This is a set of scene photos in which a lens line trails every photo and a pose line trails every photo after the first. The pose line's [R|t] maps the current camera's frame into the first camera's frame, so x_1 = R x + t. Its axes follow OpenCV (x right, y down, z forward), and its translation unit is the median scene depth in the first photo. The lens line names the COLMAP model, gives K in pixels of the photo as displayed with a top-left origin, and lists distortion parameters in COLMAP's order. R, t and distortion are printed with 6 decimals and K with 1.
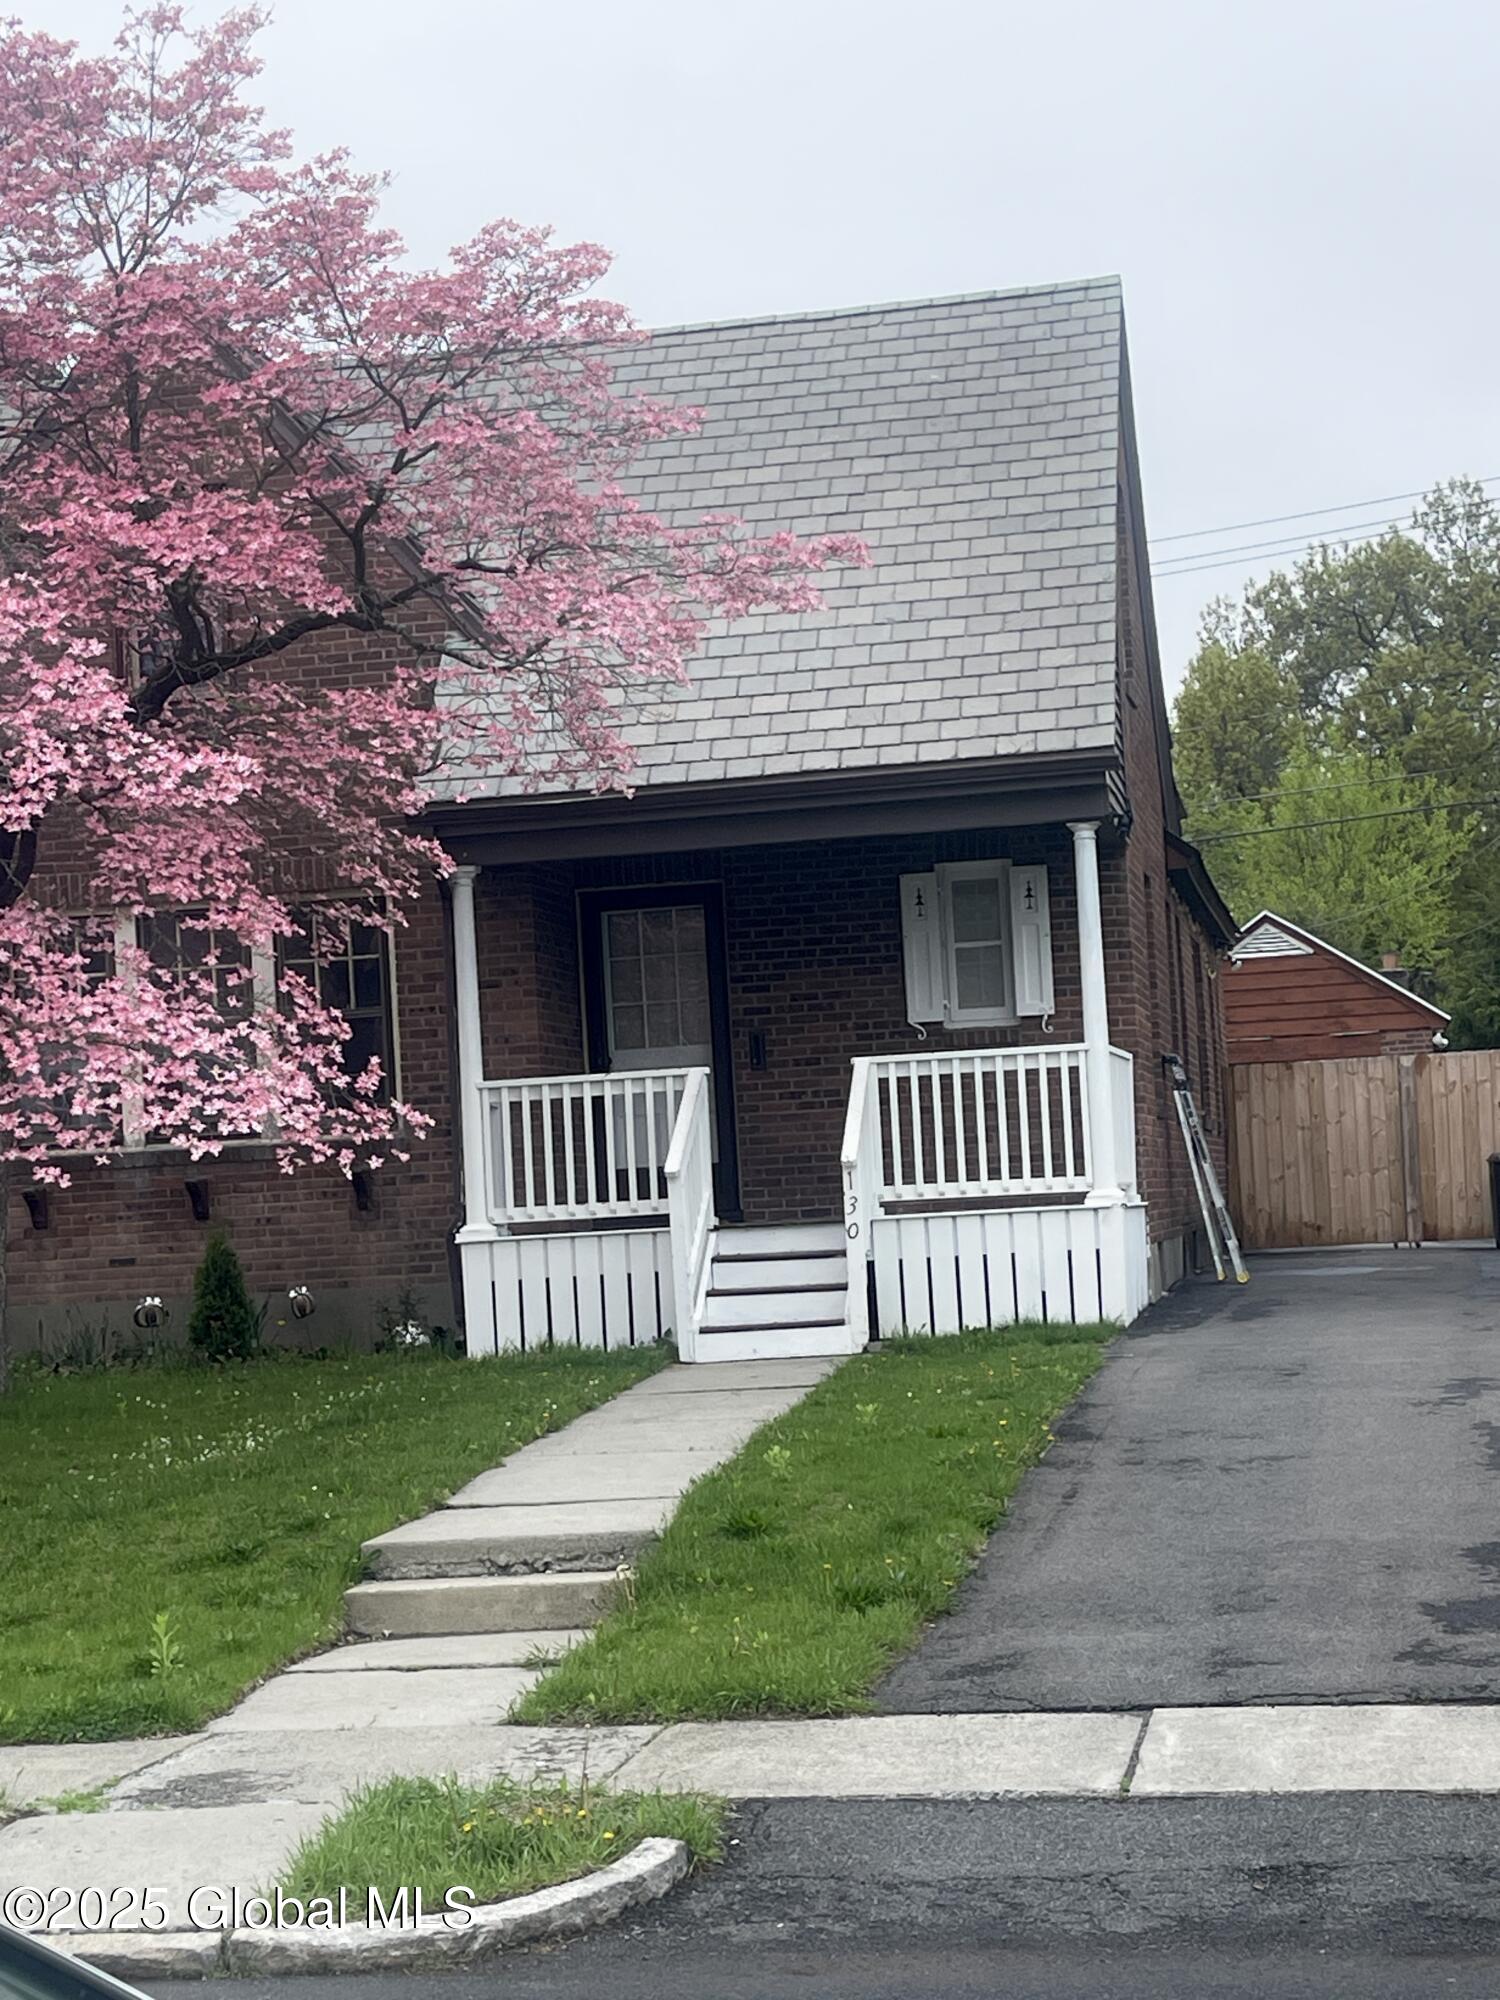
lens RADIAL K [[3612.6, 0, 750.0], [0, 3612.6, 1000.0], [0, 0, 1]] dist [0.208726, 0.086116]
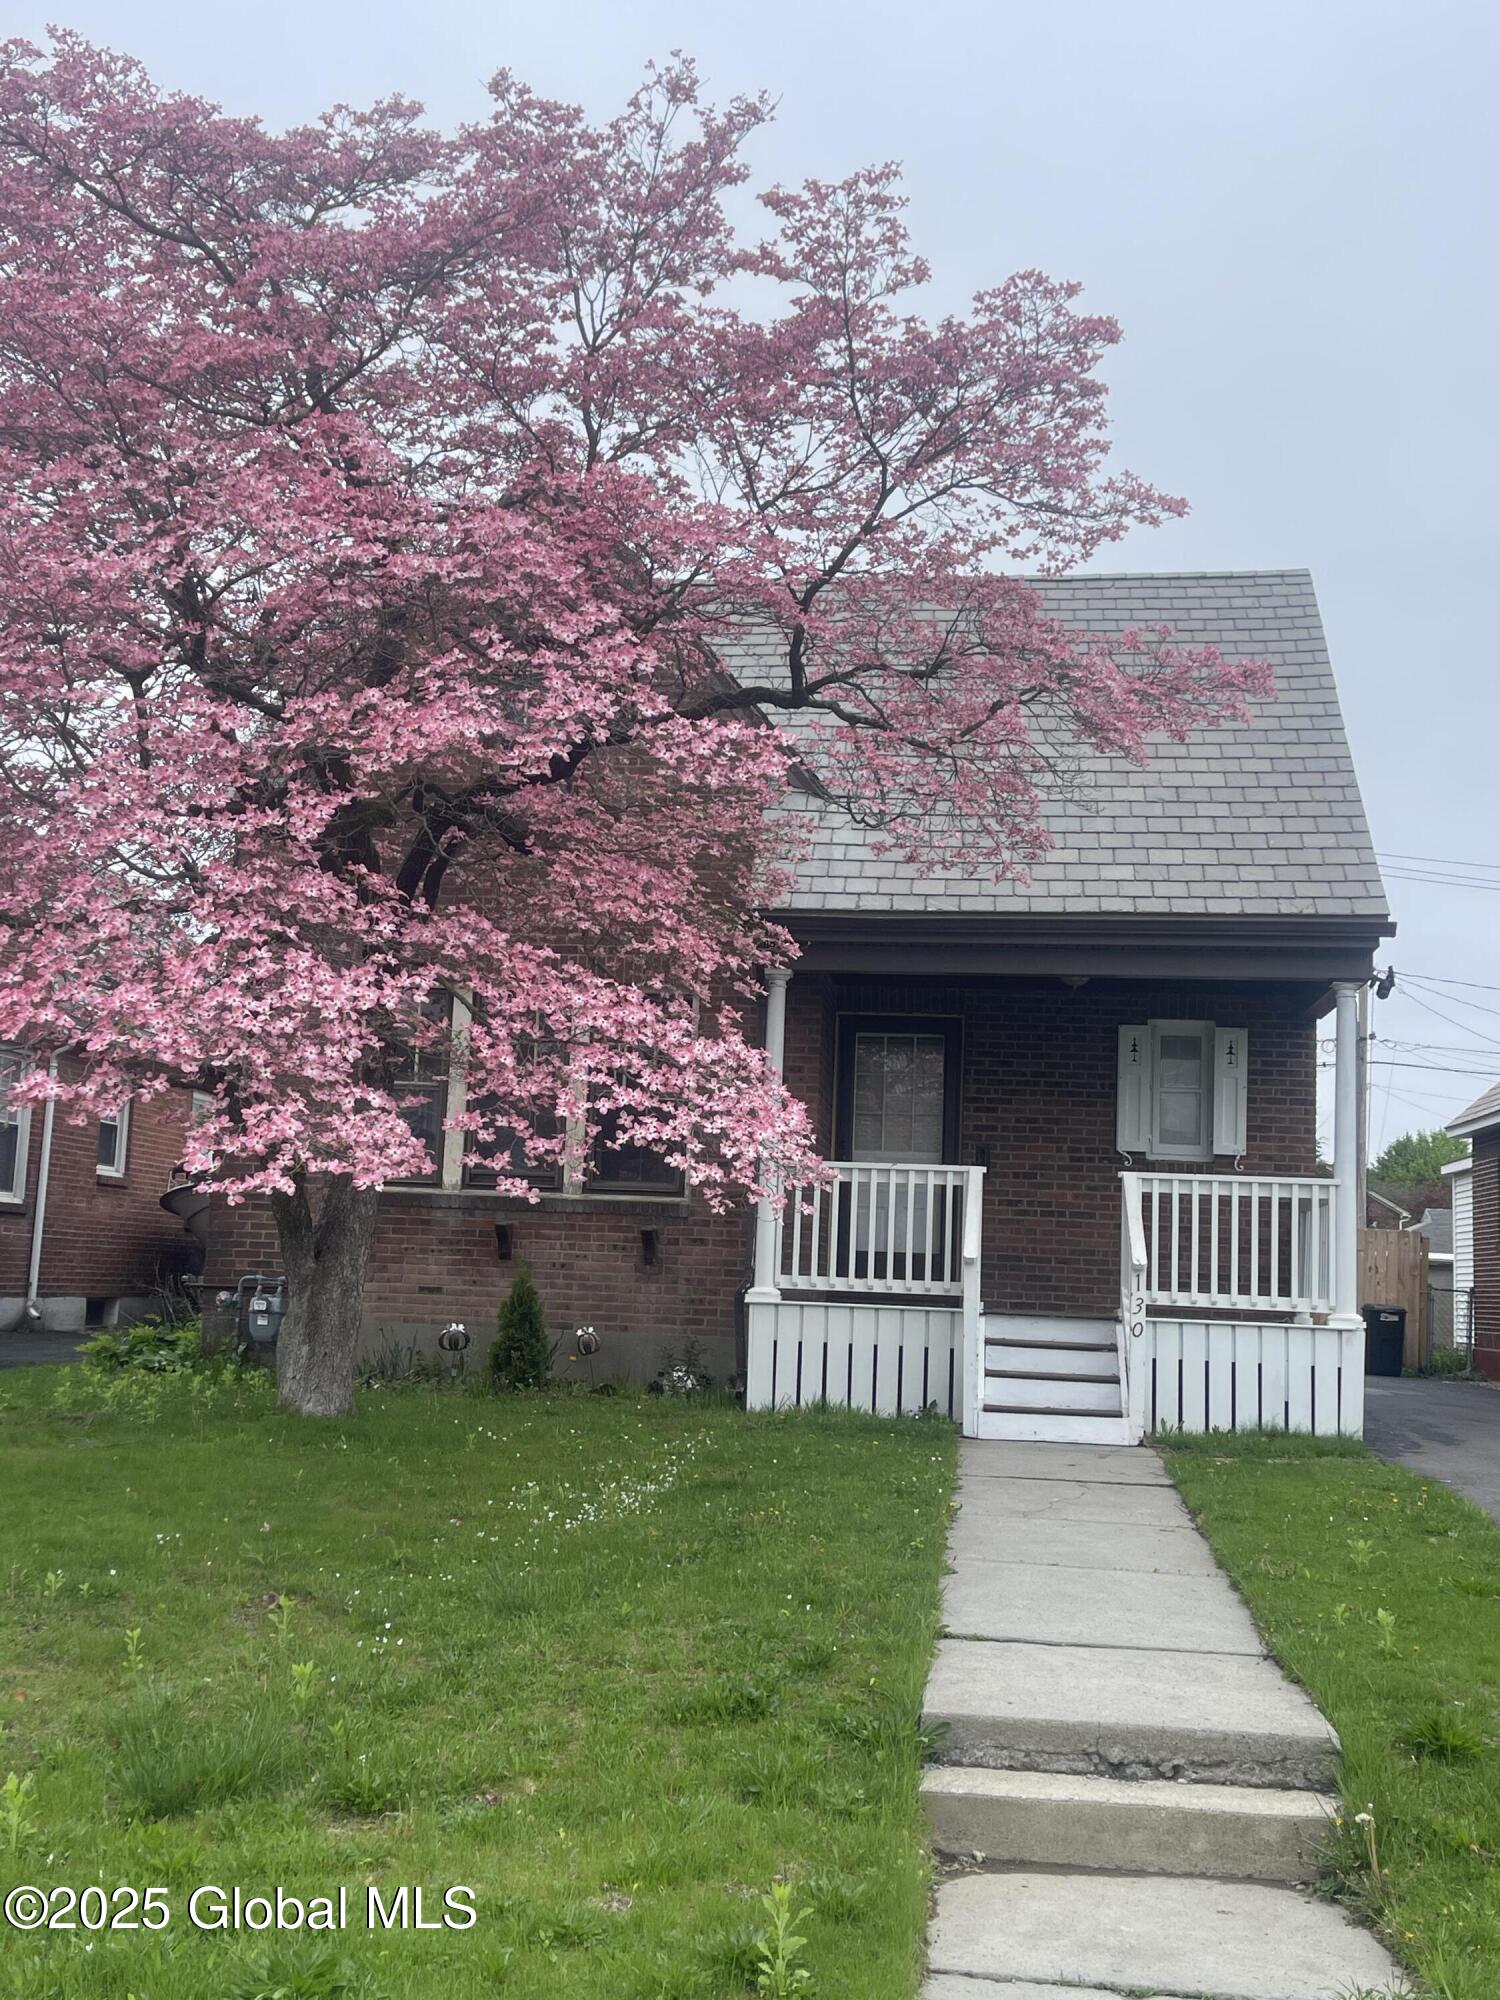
lens RADIAL K [[2013.5, 0, 751.0], [0, 2013.5, 1021.6], [0, 0, 1]] dist [0.117579, -0.031646]
pose [[0.993423, 0.103211, 0.049574, -0.120565], [-0.099163, 0.991998, -0.078150, 0.030256], [-0.057244, 0.072721, 0.995708, 0.382662]]
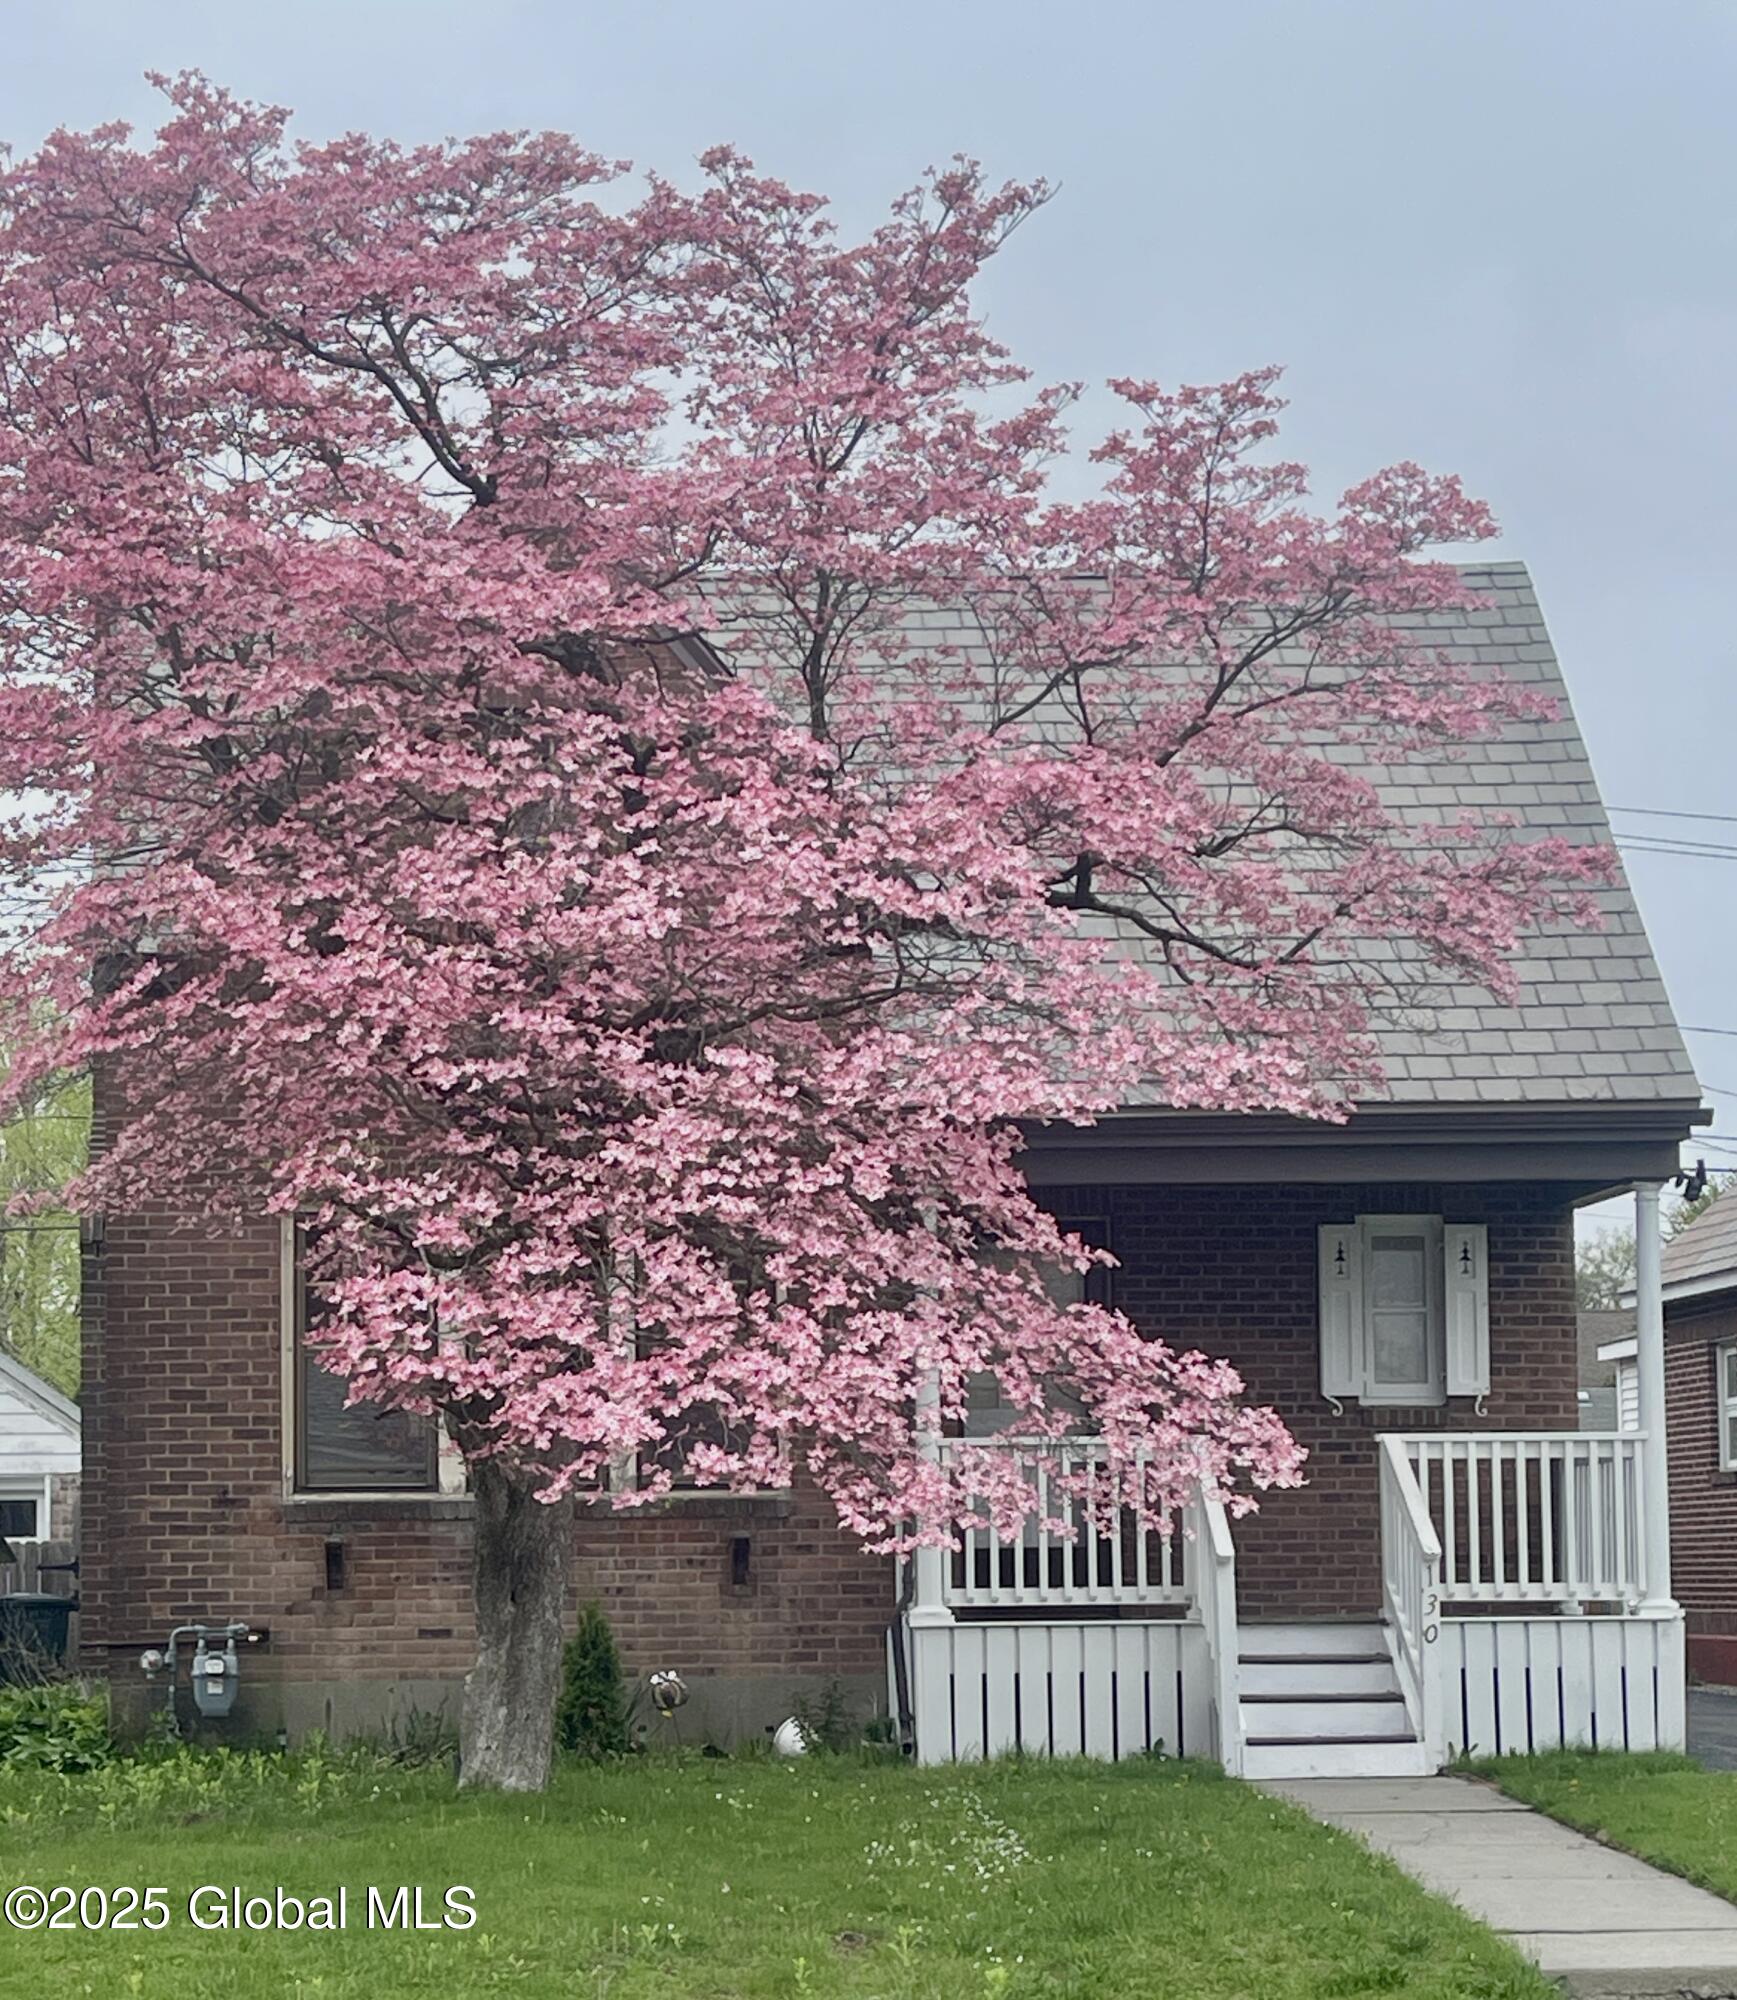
lens RADIAL K [[4475.8, 0, 833.7], [0, 4475.8, 1265.3], [0, 0, 1]] dist [0.318402, 0.063471]
pose [[0.963722, 0.062298, 0.259538, -0.381530], [-0.056075, 0.997935, -0.031319, 0.016700], [-0.260953, 0.015629, 0.965225, -0.010461]]
